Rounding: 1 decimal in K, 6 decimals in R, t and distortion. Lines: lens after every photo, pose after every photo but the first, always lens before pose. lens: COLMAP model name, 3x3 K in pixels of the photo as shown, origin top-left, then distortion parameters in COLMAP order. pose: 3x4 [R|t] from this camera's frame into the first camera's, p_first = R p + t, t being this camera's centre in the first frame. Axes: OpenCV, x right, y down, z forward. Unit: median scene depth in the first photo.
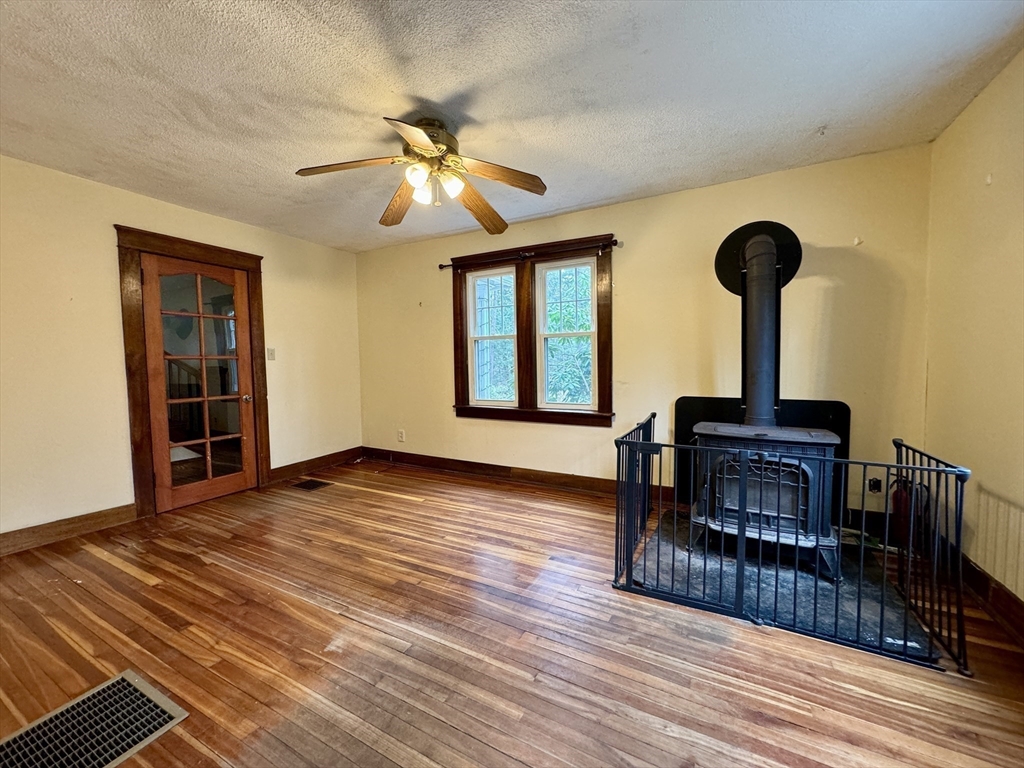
lens RADIAL K [[408.3, 0, 513.8], [0, 408.3, 384.9], [0, 0, 1]] dist [-0.000568, 0.000382]
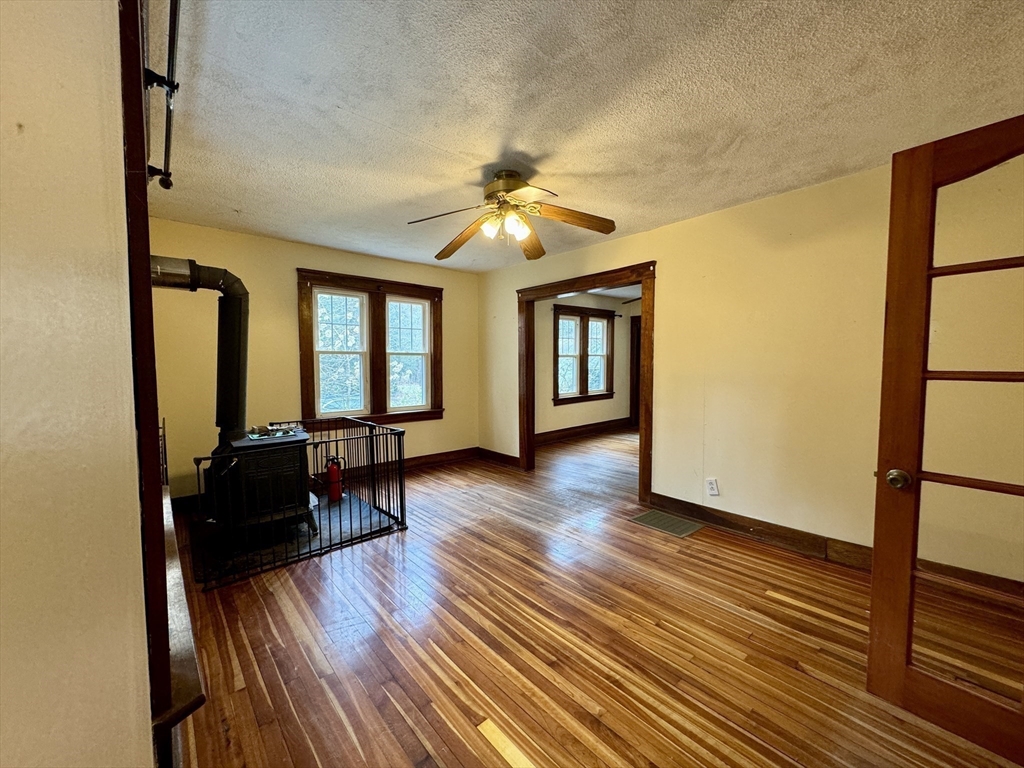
lens RADIAL K [[408.3, 0, 514.6], [0, 408.3, 384.5], [0, 0, 1]] dist [-0.000568, 0.000382]
pose [[-0.937995, -0.004416, 0.346619, -0.451082], [0.032389, 0.994428, 0.100319, -0.119305], [-0.345131, 0.105325, -0.932626, 1.536341]]
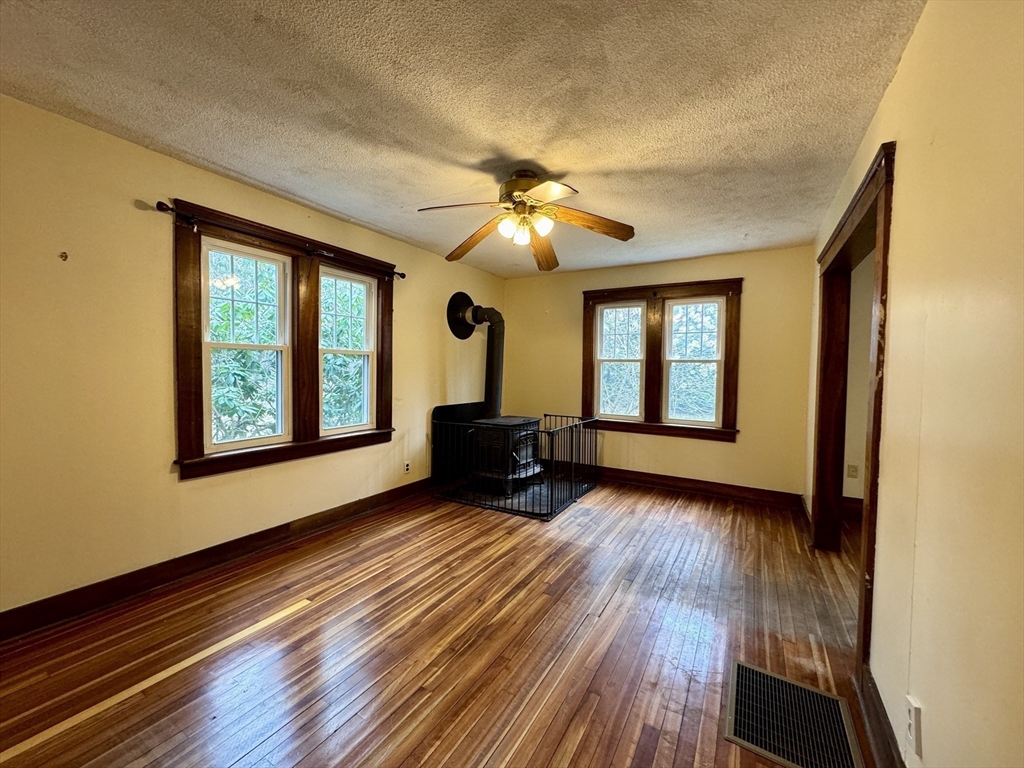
lens RADIAL K [[408.3, 0, 512.3], [0, 408.3, 387.8], [0, 0, 1]] dist [-0.000568, 0.000382]
pose [[0.046830, -0.037240, 0.998208, -0.961478], [0.040319, 0.998561, 0.035362, -0.074777], [-0.998089, 0.038591, 0.048264, 0.723462]]
